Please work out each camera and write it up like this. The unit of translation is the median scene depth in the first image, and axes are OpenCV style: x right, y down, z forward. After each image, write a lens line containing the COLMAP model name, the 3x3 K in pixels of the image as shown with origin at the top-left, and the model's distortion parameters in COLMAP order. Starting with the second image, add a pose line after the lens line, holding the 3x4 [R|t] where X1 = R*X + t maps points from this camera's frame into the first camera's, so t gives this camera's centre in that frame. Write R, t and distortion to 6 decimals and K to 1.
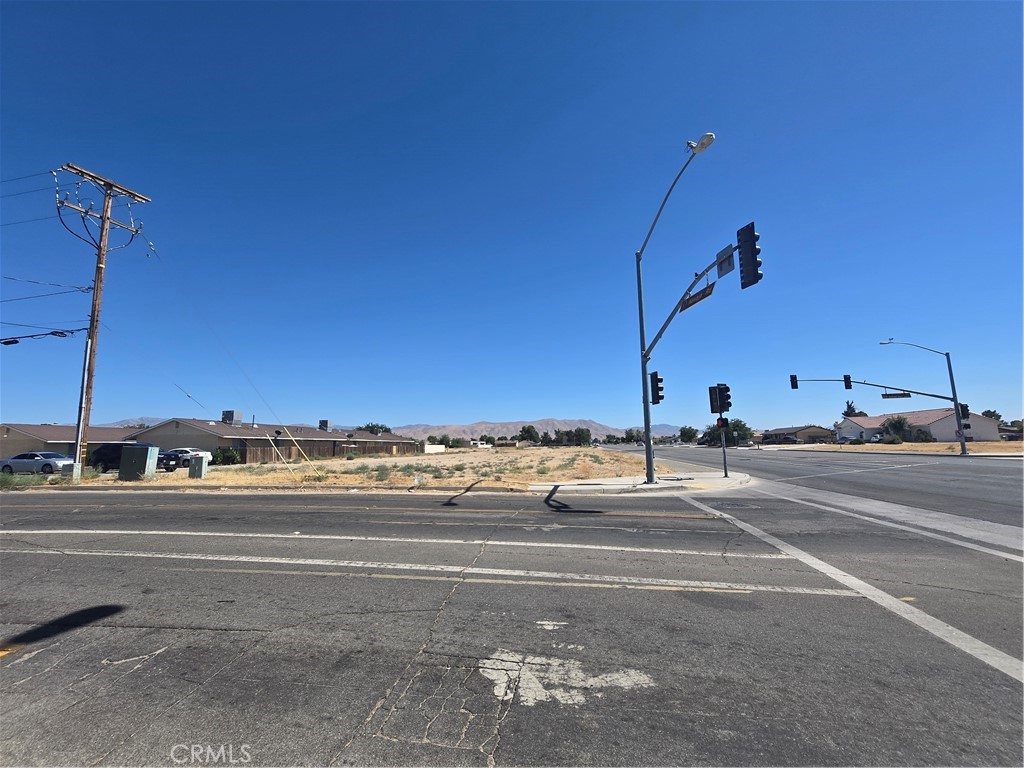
lens RADIAL K [[454.8, 0, 516.1], [0, 454.8, 382.9], [0, 0, 1]] dist [-0.000072, 0.001112]
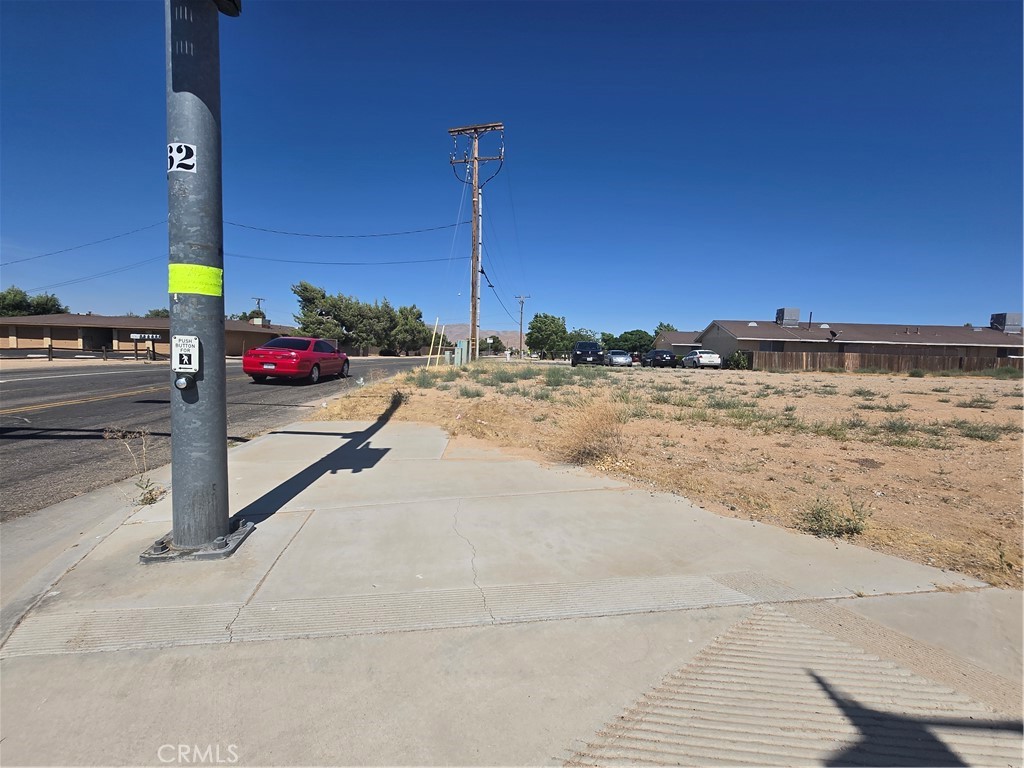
lens RADIAL K [[454.8, 0, 516.1], [0, 454.8, 382.9], [0, 0, 1]] dist [-0.000072, 0.001112]
pose [[0.069976, 0.085145, -0.993908, 0.066877], [0.108489, 0.989791, 0.092431, 0.023457], [0.991632, -0.114296, 0.060024, 0.159208]]
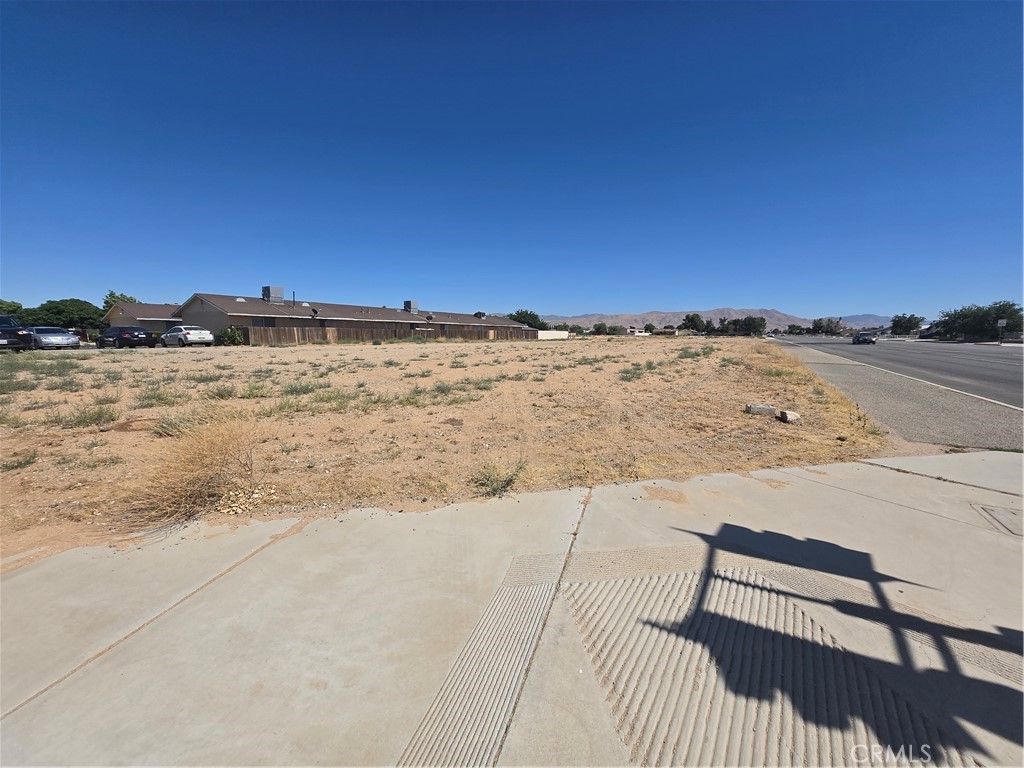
lens RADIAL K [[404.6, 0, 516.2], [0, 404.6, 381.2], [0, 0, 1]] dist [-0.002869, -0.000049]
pose [[0.921514, 0.066347, -0.382635, 0.052958], [0.032701, 0.968541, 0.246695, 0.021863], [0.386965, -0.239845, 0.890355, 0.154250]]
